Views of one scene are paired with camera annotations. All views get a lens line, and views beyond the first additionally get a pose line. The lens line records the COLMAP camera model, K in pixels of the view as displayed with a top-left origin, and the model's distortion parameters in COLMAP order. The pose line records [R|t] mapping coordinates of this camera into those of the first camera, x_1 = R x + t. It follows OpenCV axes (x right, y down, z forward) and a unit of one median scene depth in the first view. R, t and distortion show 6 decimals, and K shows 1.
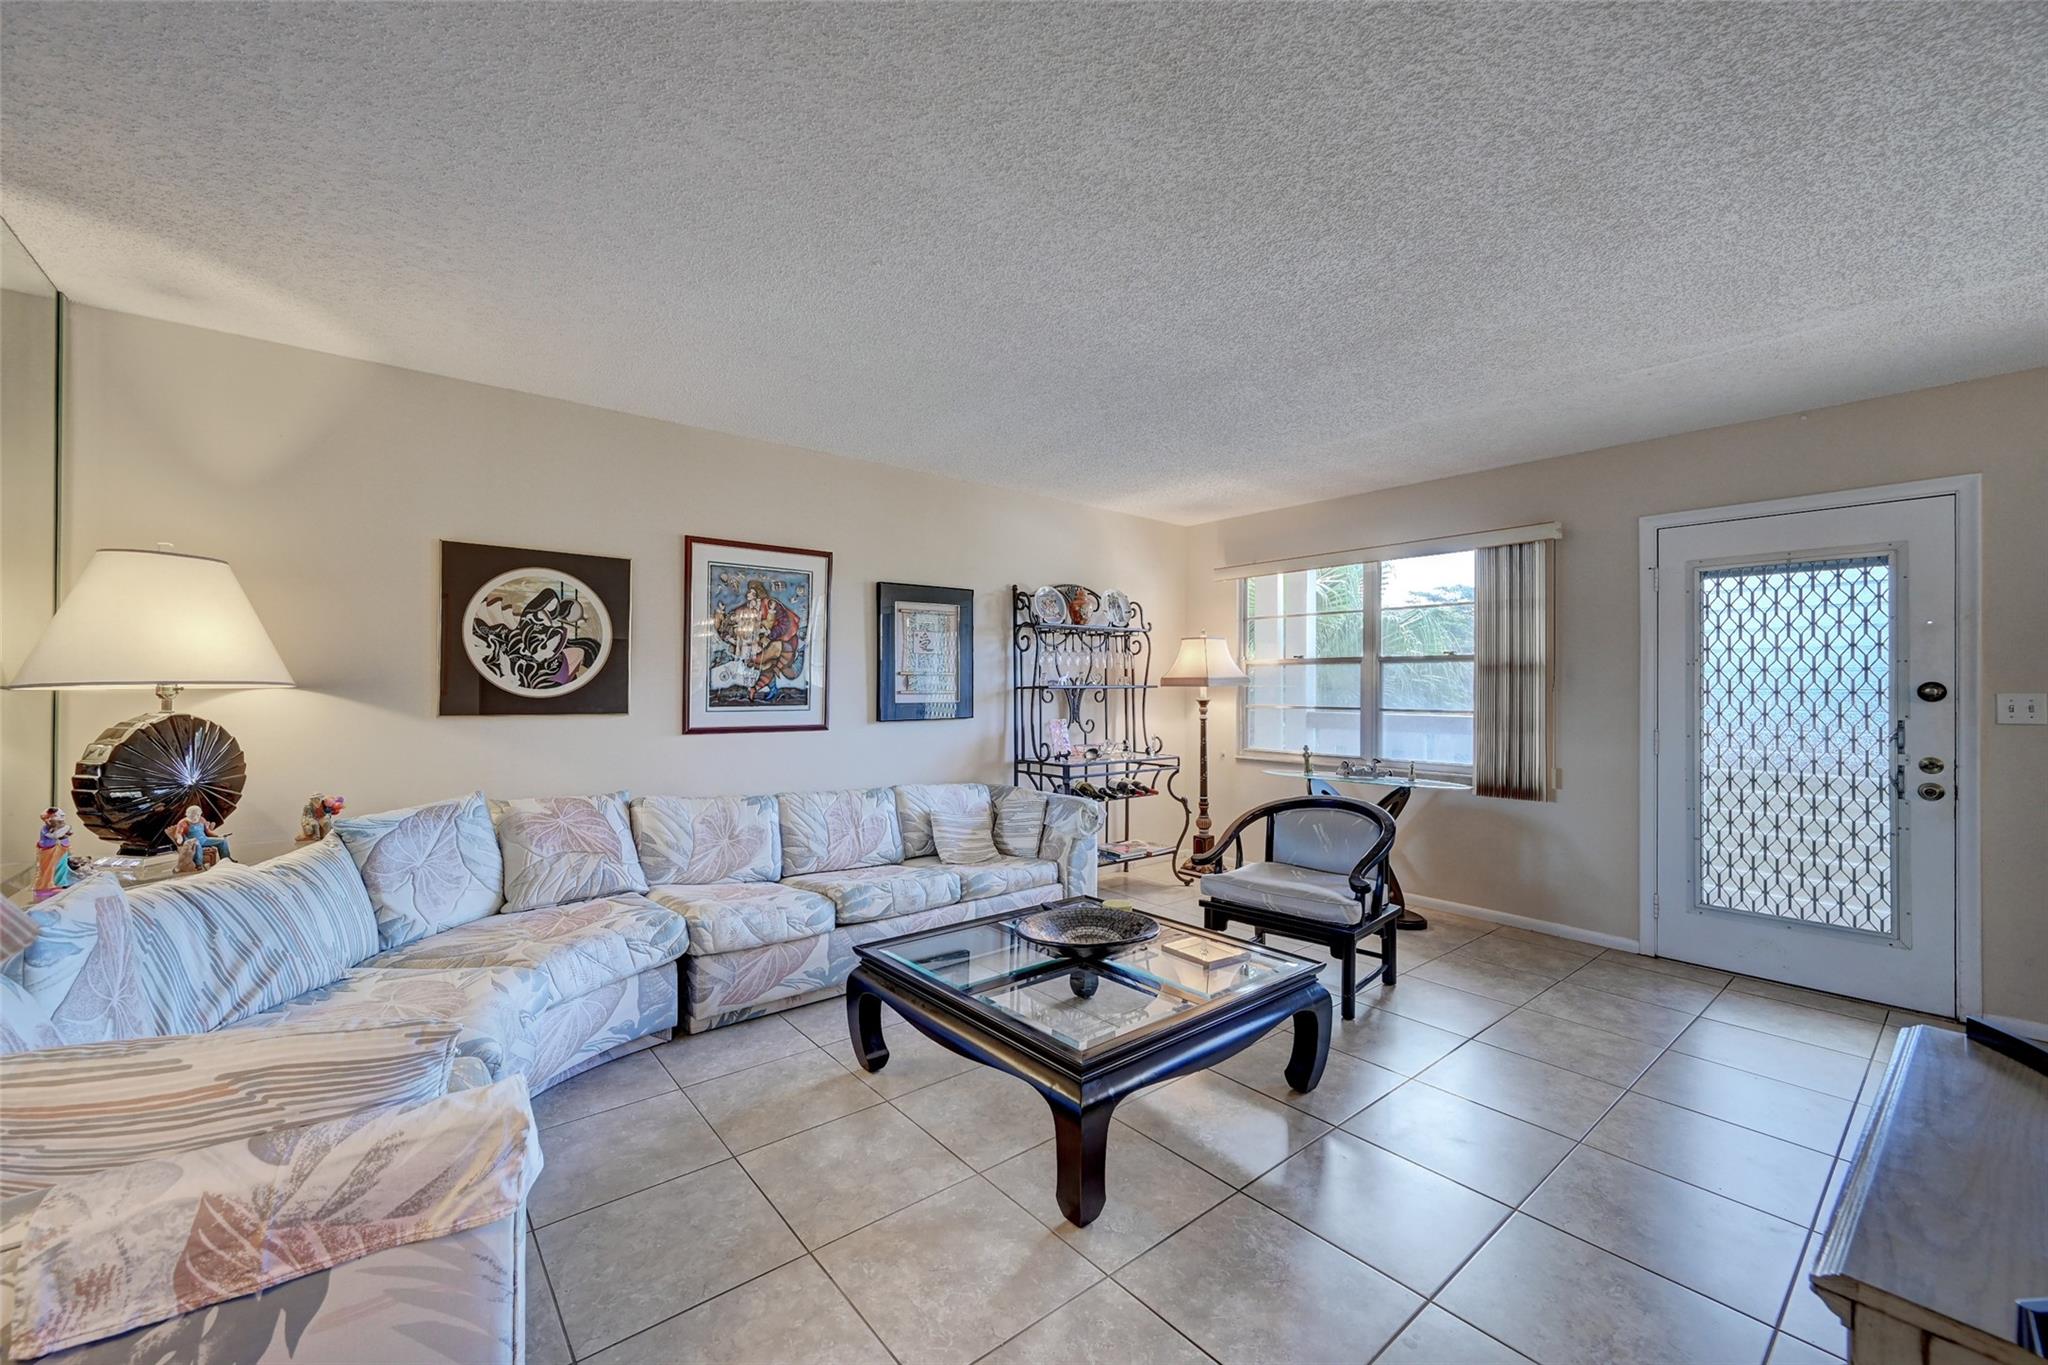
lens RADIAL K [[816.7, 0, 1020.4], [0, 816.7, 681.5], [0, 0, 1]] dist [-0.000488, 0.000034]
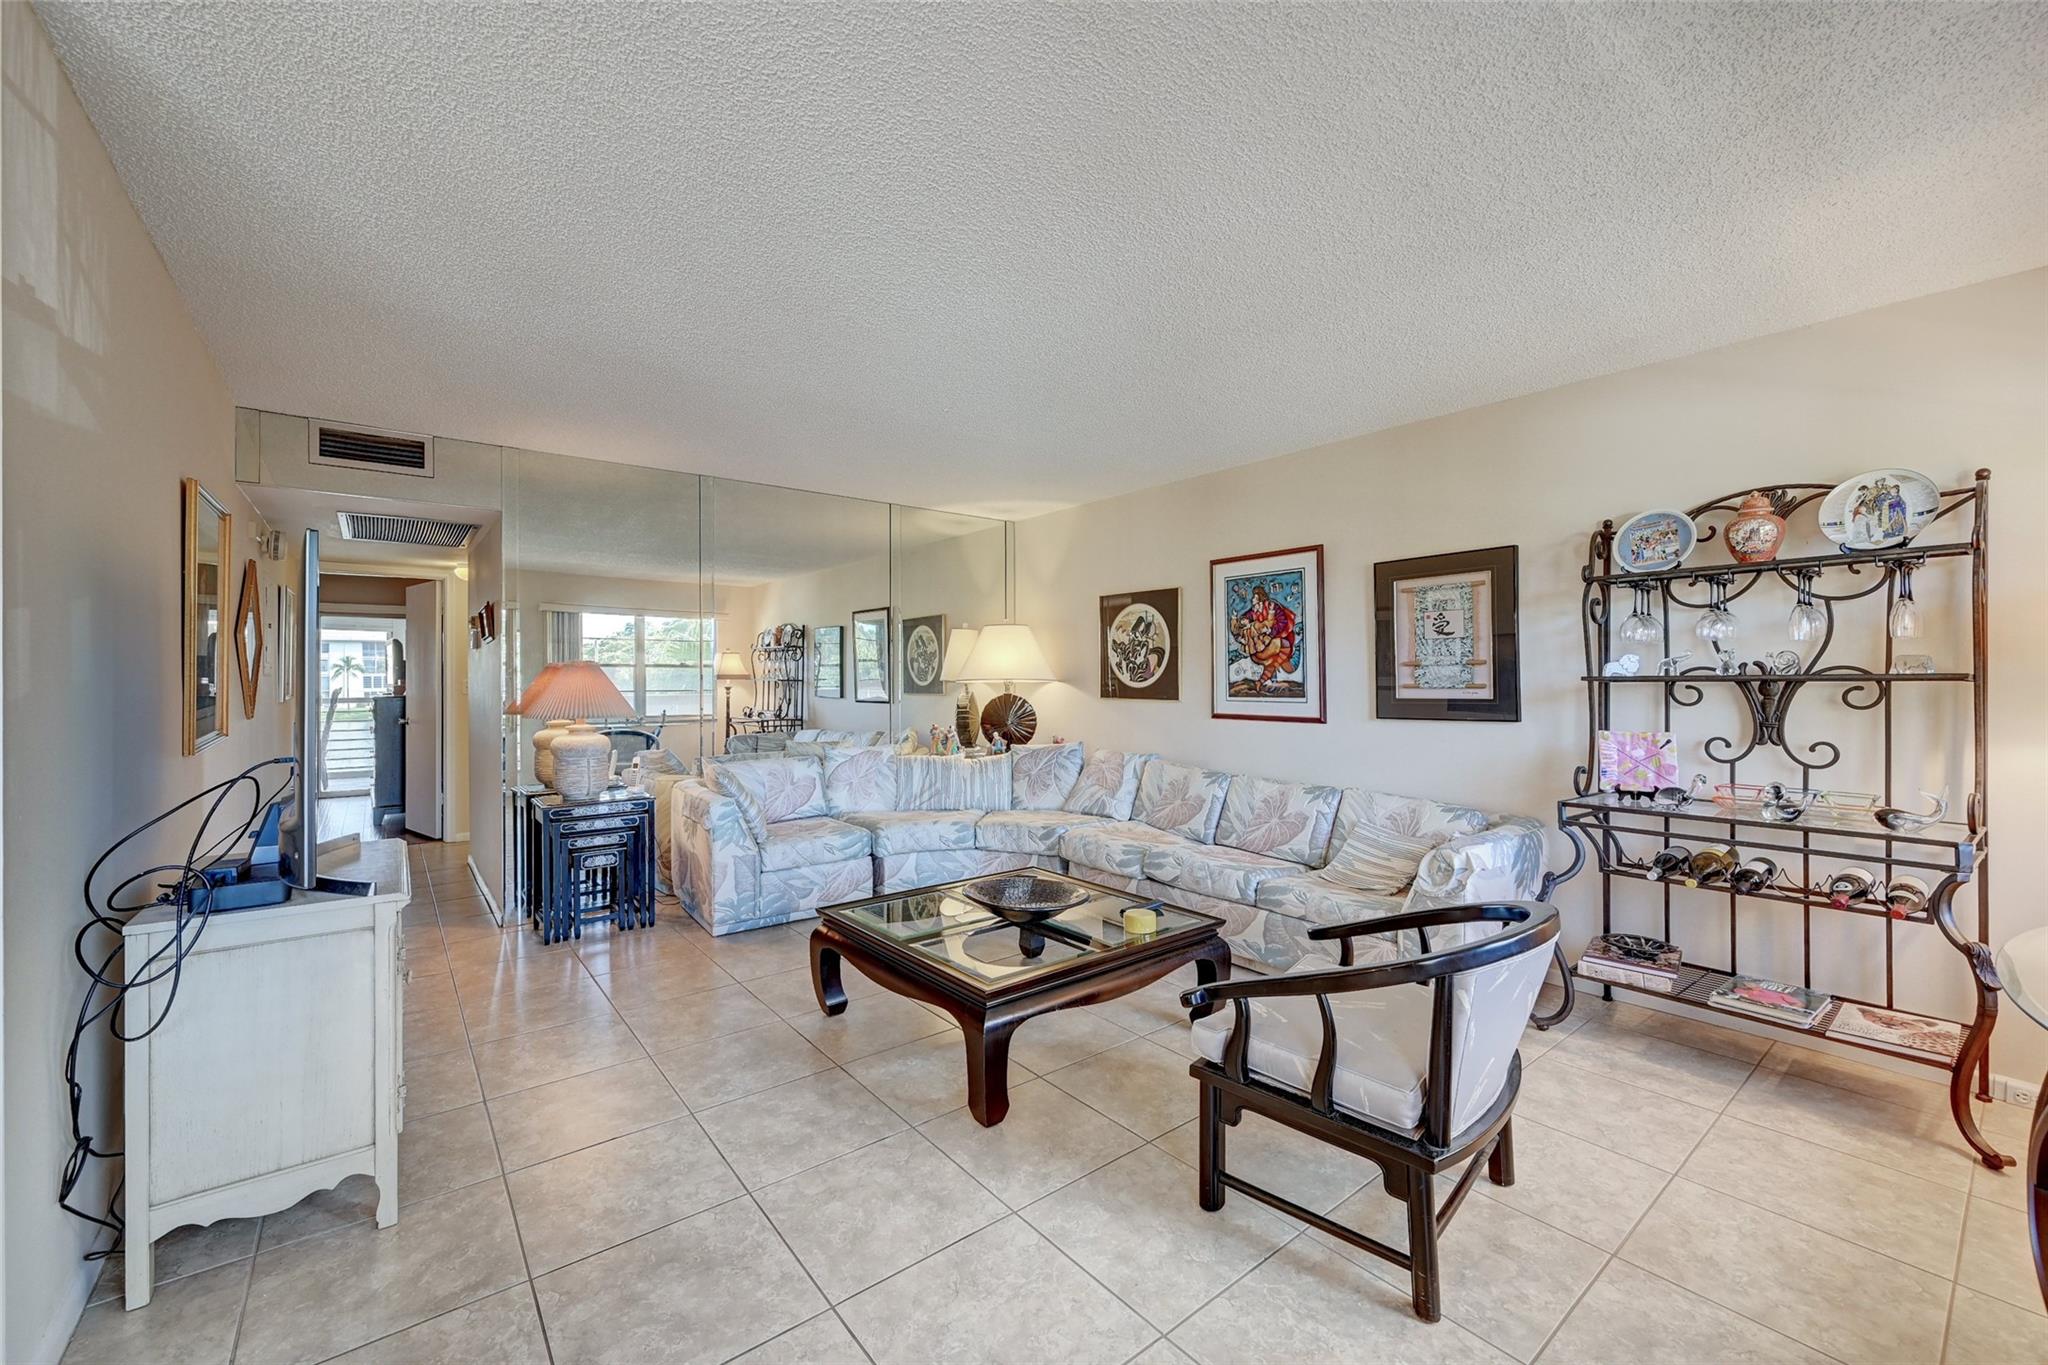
lens RADIAL K [[817.3, 0, 1001.7], [0, 817.3, 679.5], [0, 0, 1]] dist [0.000059, 0.000003]
pose [[-0.031441, -0.003906, -0.999498, 0.824881], [0.009845, 0.999943, -0.004217, 0.006714], [0.999457, -0.009972, -0.031401, 0.686007]]
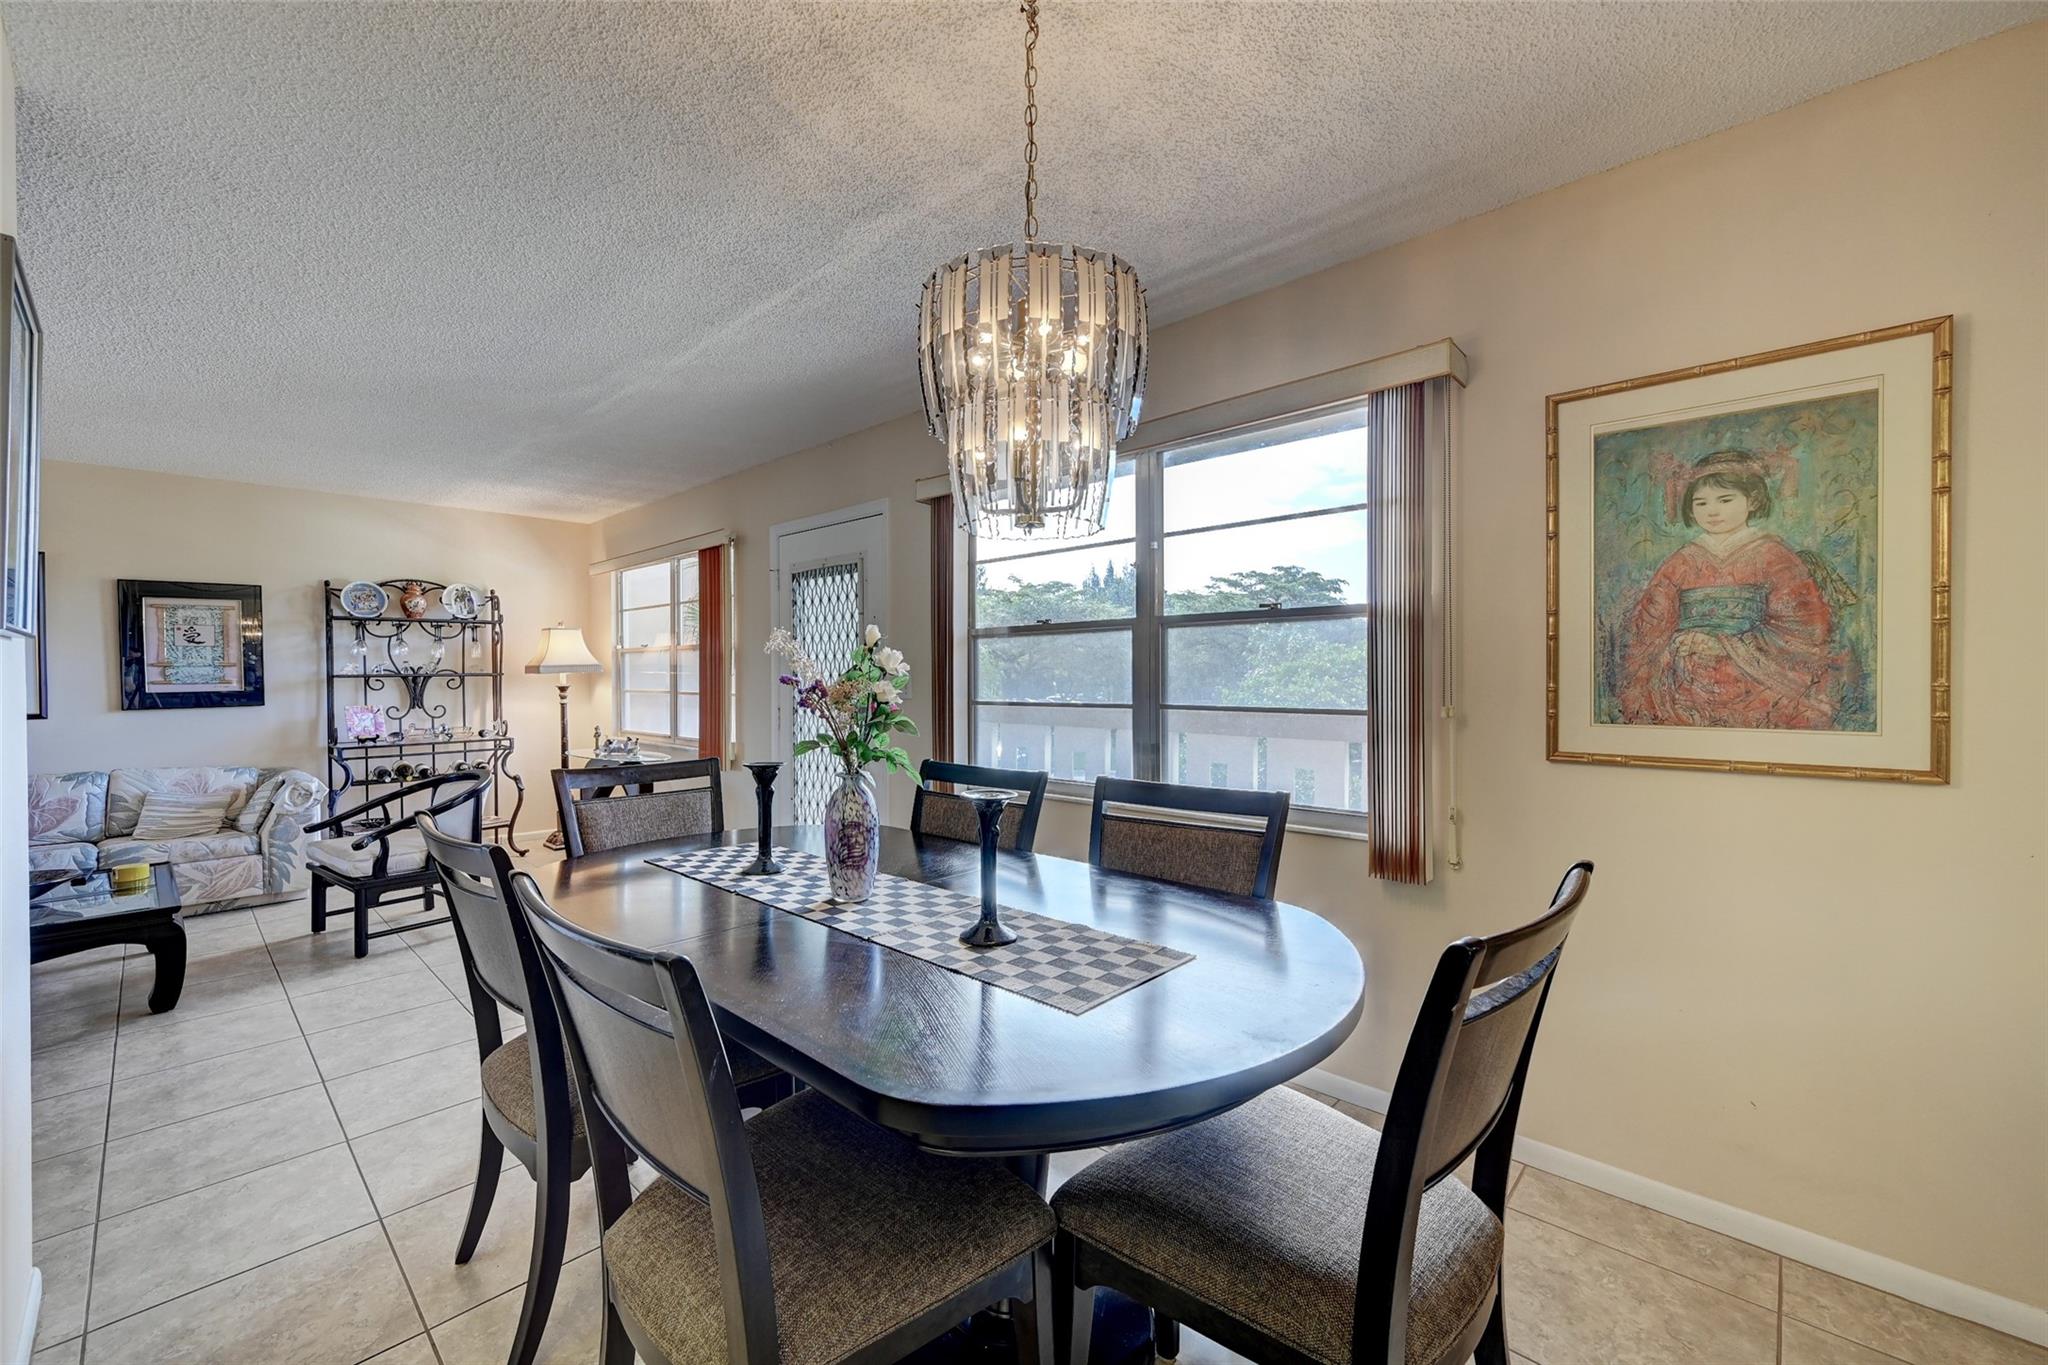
lens RADIAL K [[827.3, 0, 994.2], [0, 827.3, 683.3], [0, 0, 1]] dist [-0.001385, 0.000039]
pose [[0.994763, -0.010759, 0.101643, 0.949826], [0.008644, 0.999737, 0.021224, 0.000984], [-0.101844, -0.020234, 0.994595, -0.211070]]
